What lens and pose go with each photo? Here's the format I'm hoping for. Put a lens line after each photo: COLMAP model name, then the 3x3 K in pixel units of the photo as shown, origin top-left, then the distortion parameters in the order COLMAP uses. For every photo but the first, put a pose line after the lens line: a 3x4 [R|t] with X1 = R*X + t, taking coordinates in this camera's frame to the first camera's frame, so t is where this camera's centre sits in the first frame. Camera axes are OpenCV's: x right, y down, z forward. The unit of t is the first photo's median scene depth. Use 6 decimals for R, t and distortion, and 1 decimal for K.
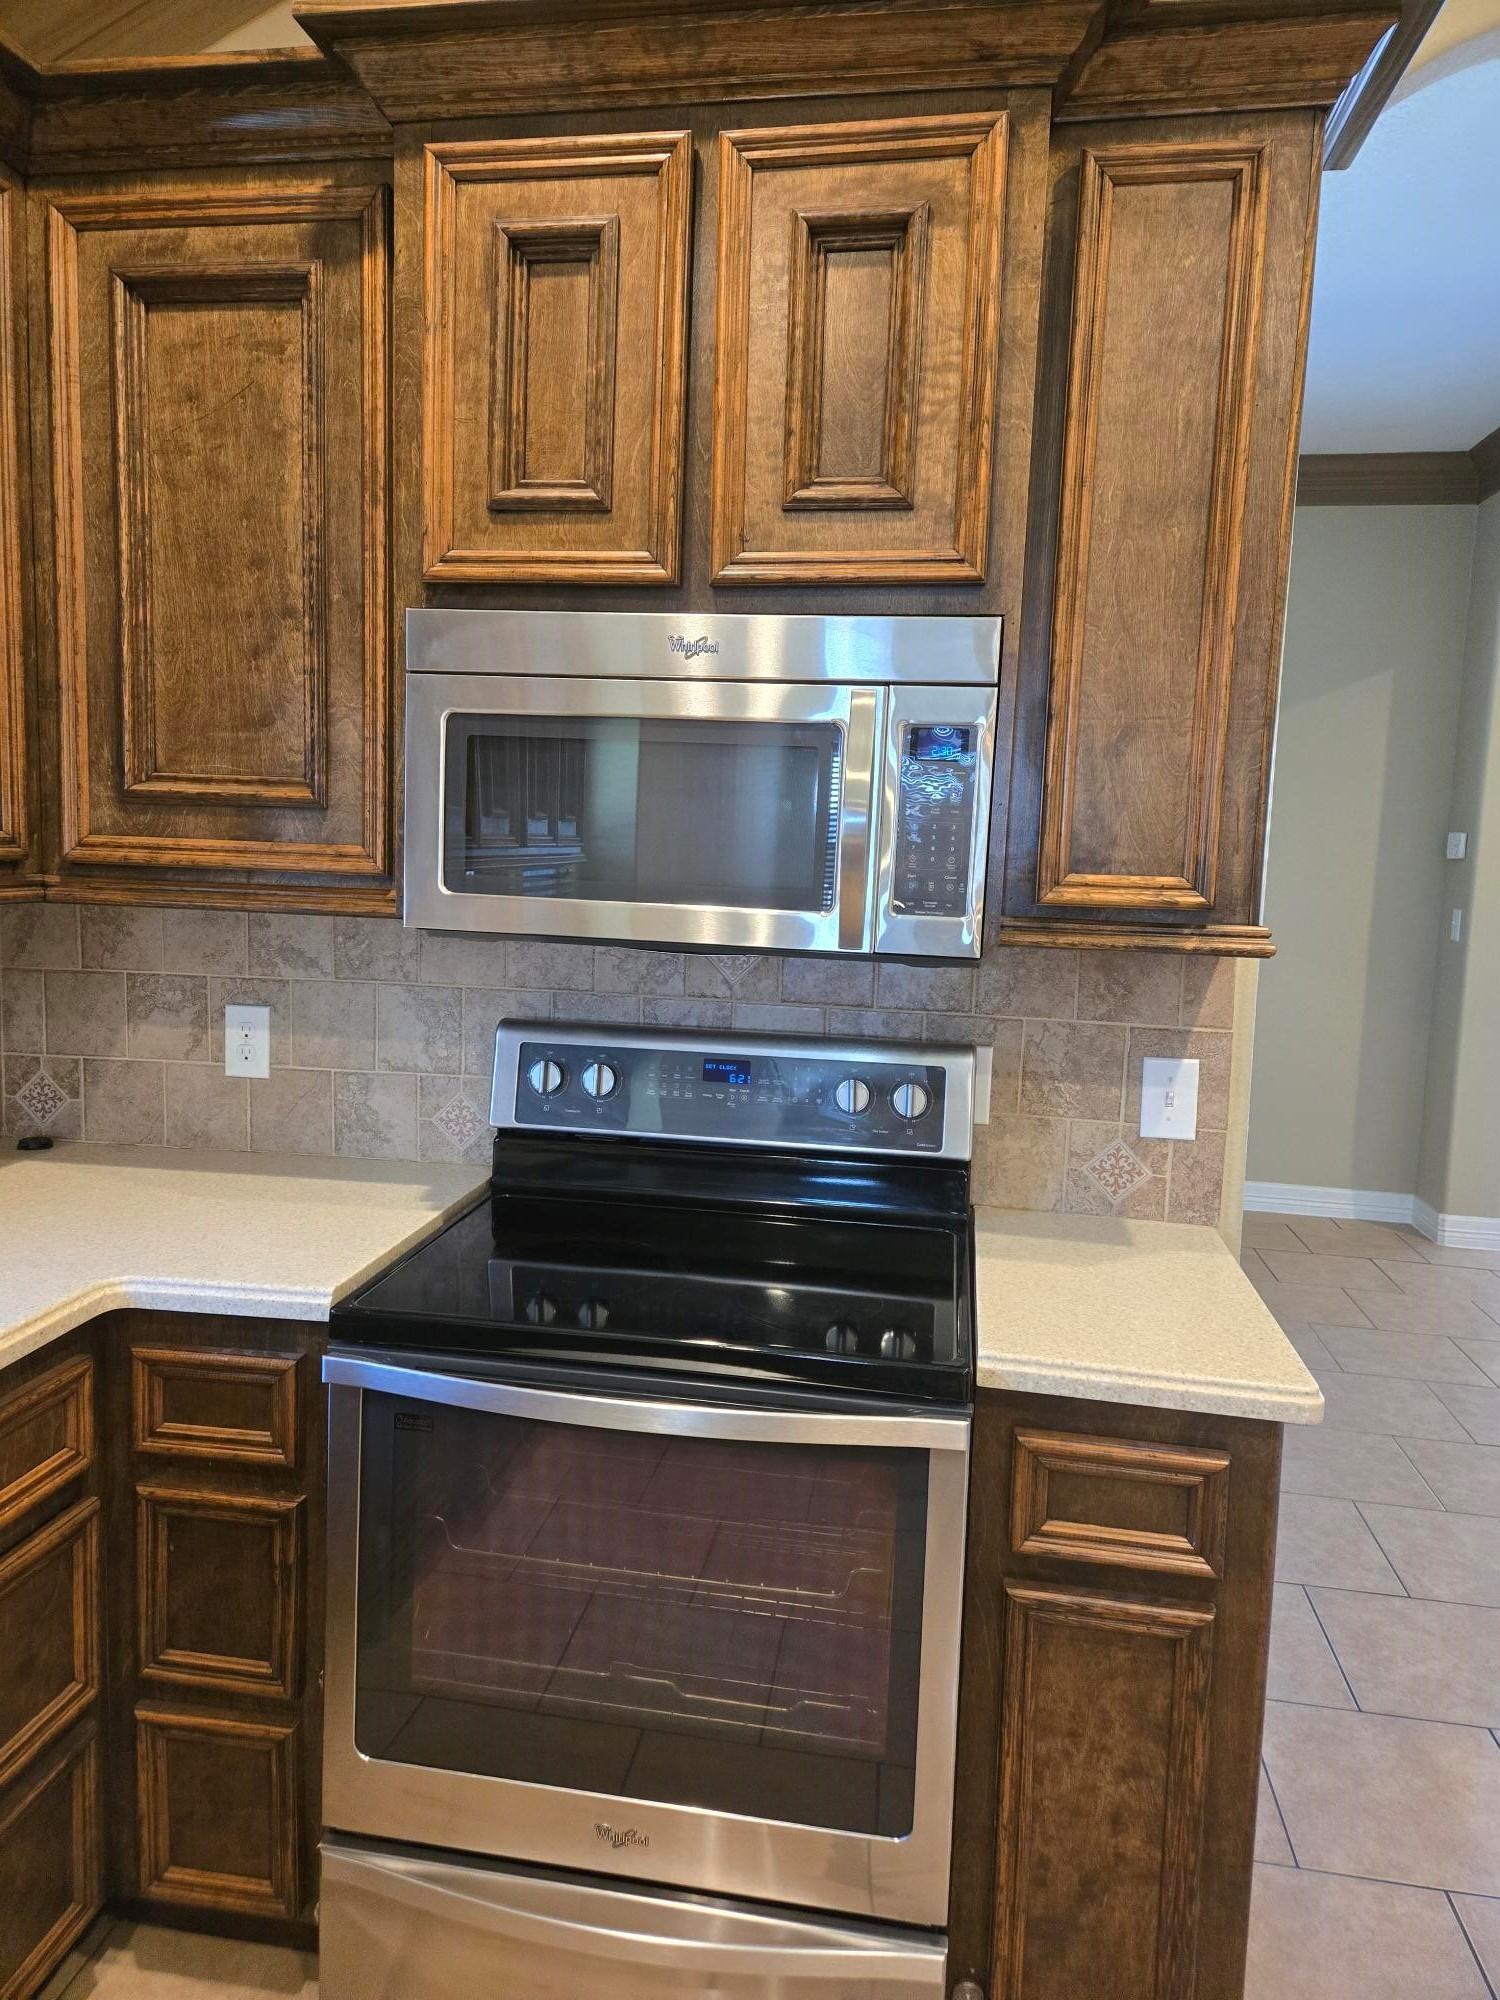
lens RADIAL K [[1330.8, 0, 731.7], [0, 1330.8, 970.8], [0, 0, 1]] dist [0.071003, -0.058474]
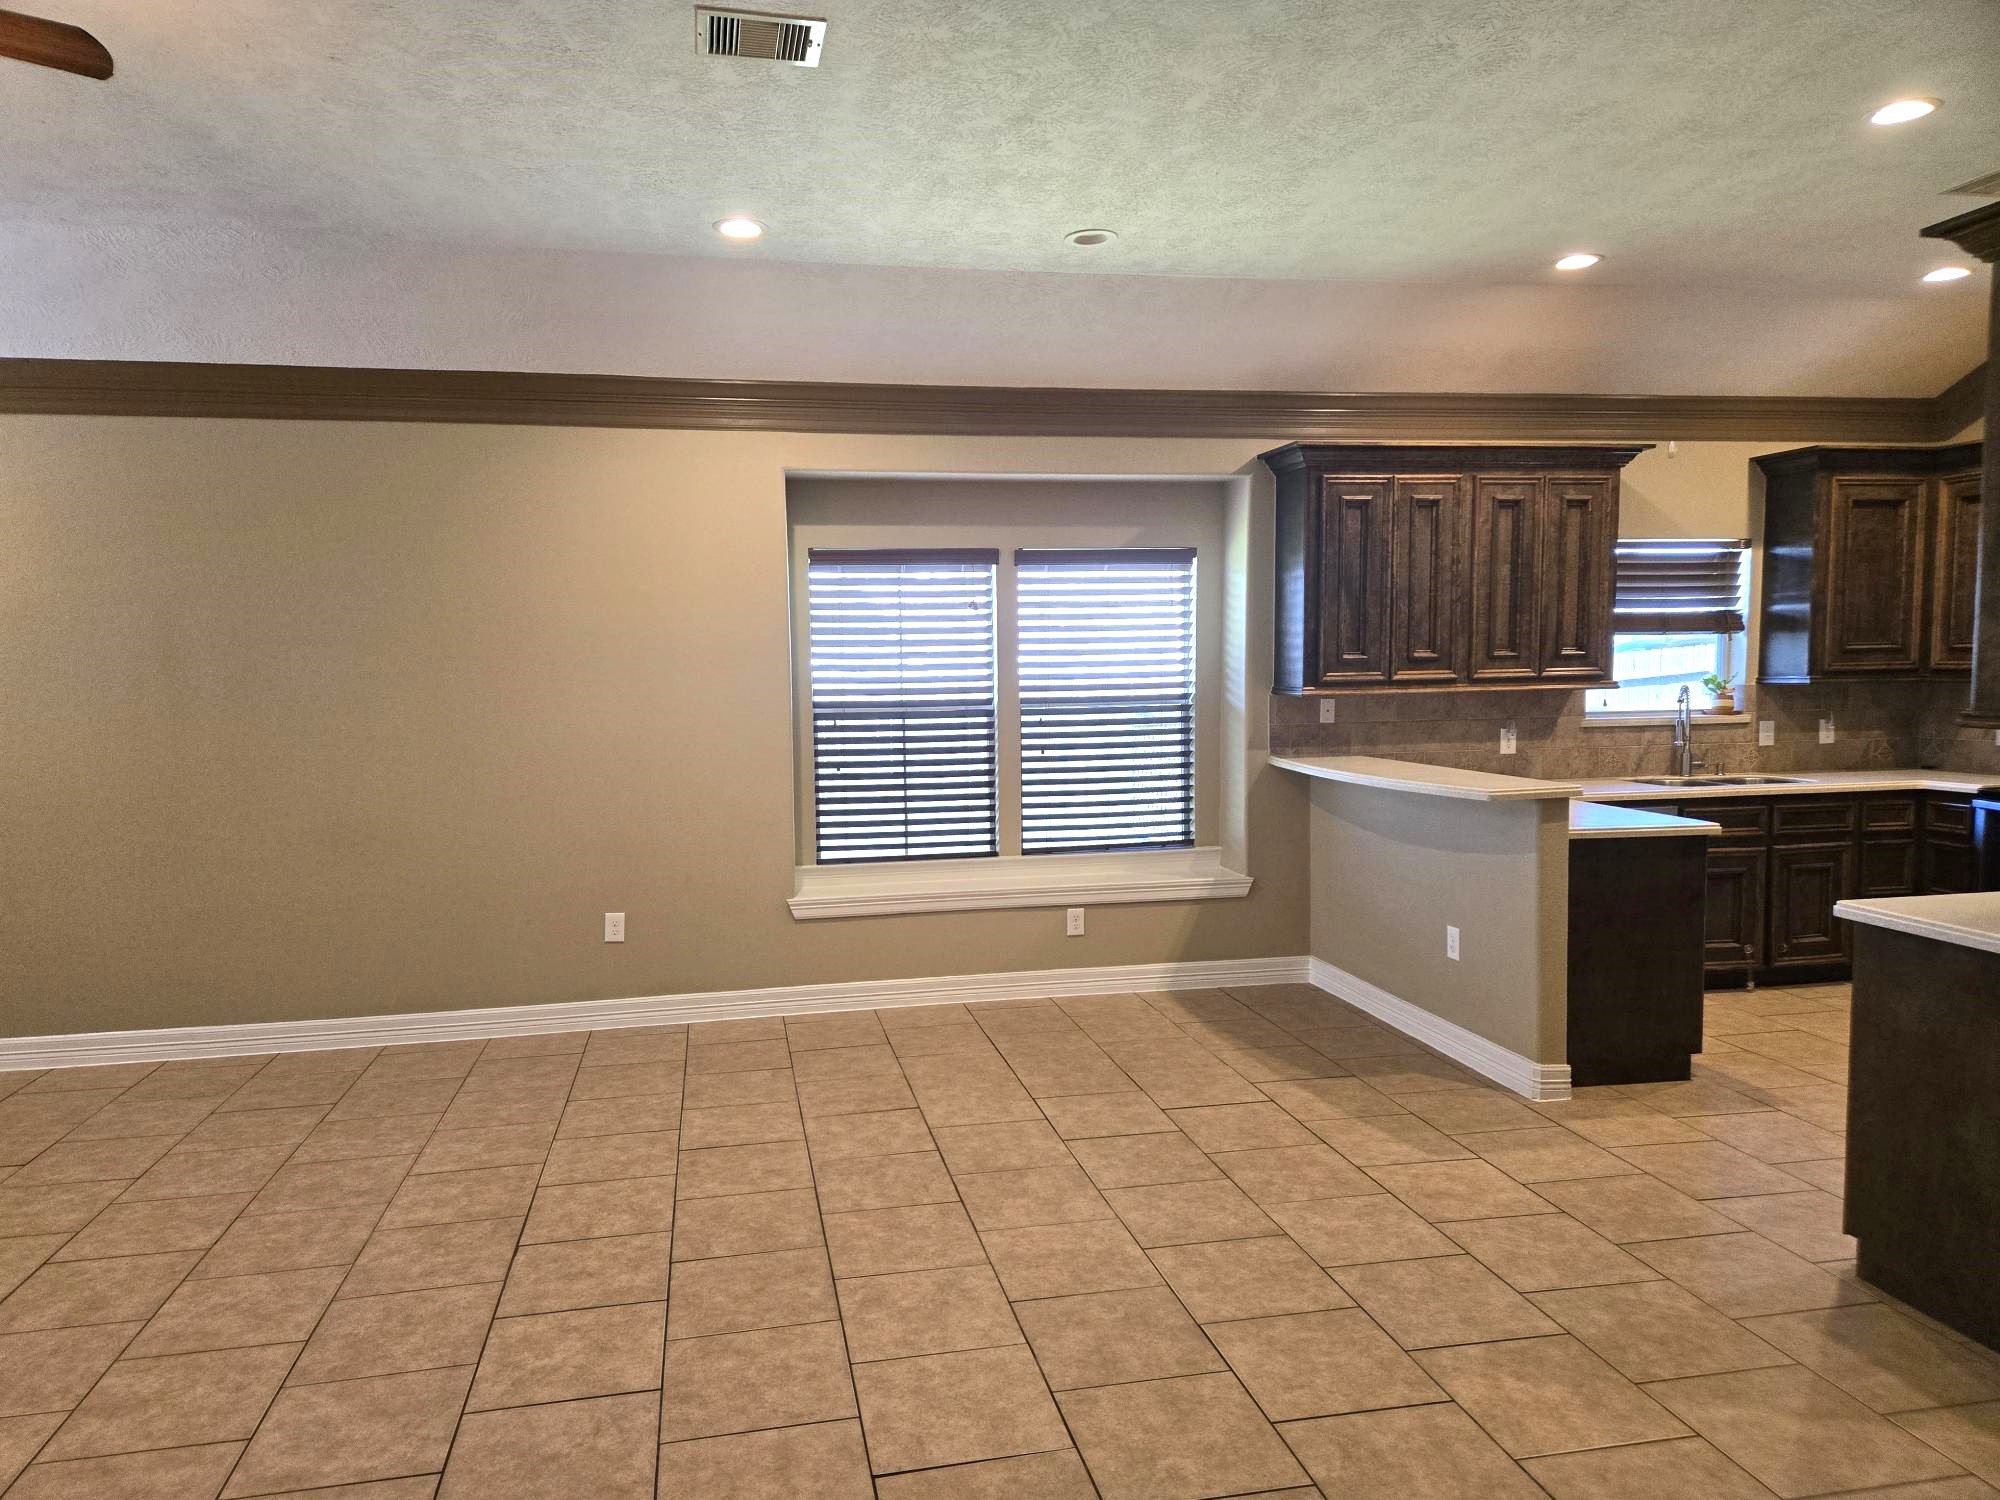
lens RADIAL K [[1330.8, 0, 954.5], [0, 1330.8, 771.8], [0, 0, 1]] dist [0.071003, -0.058474]
pose [[0.342330, 0.042535, -0.938616, 2.086864], [-0.068199, 0.997465, 0.020328, 0.302920], [0.937101, 0.057054, 0.344363, -2.718270]]
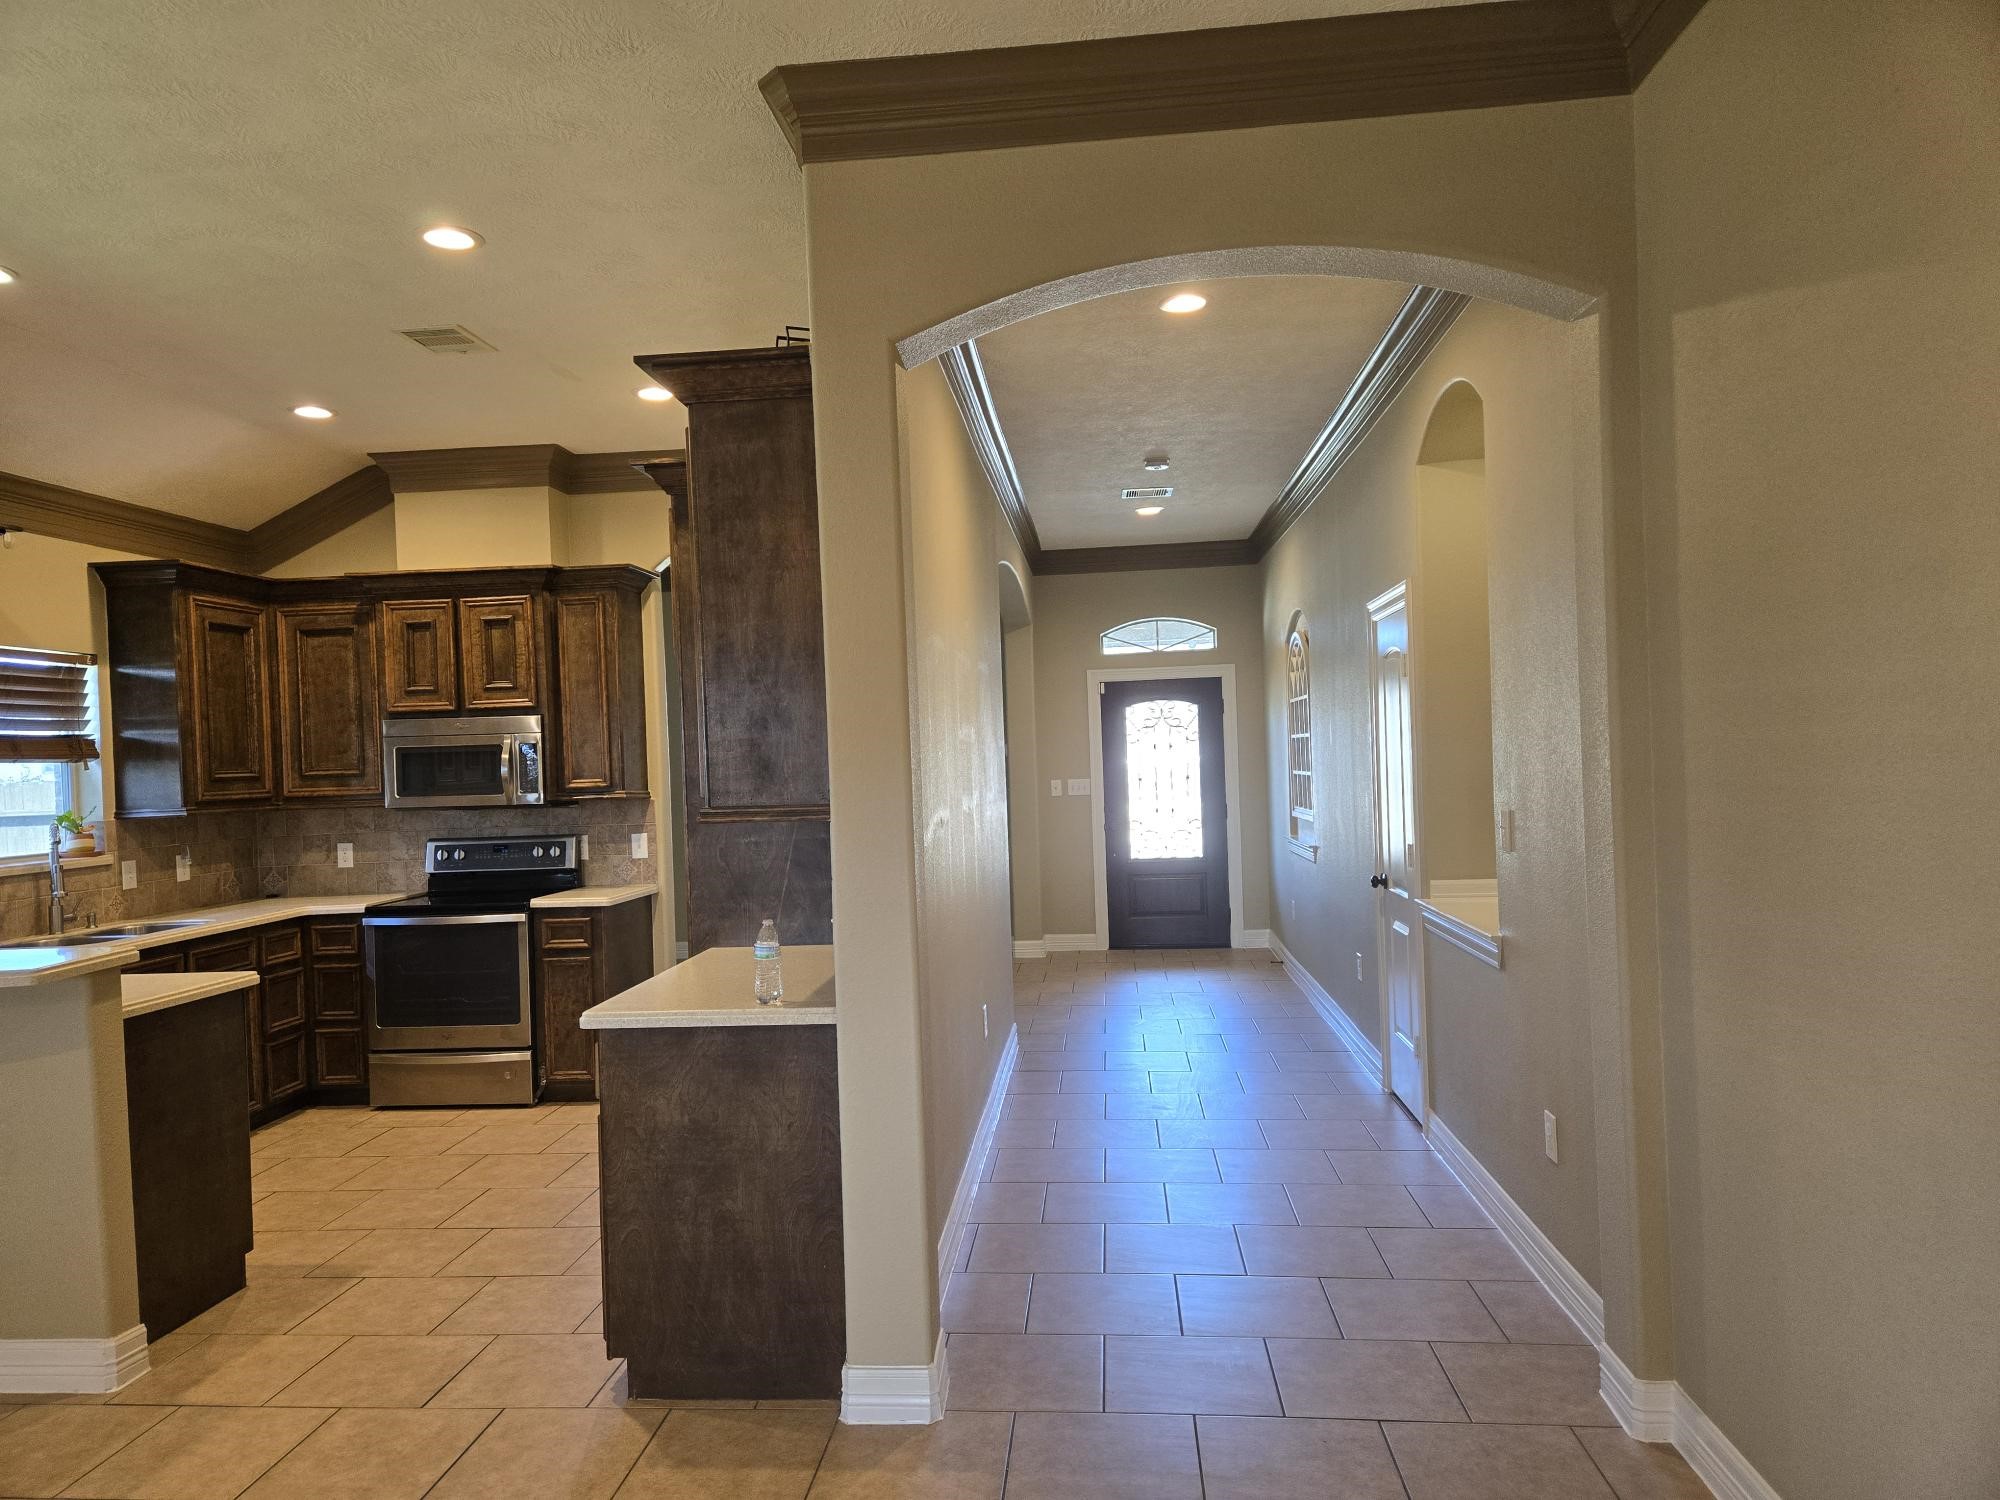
lens RADIAL K [[1330.8, 0, 985.3], [0, 1330.8, 768.0], [0, 0, 1]] dist [0.071003, -0.058474]
pose [[0.995059, -0.068268, 0.072091, 1.132118], [0.074548, 0.993296, -0.088354, 0.308840], [-0.065576, 0.093291, 0.993477, -2.775760]]
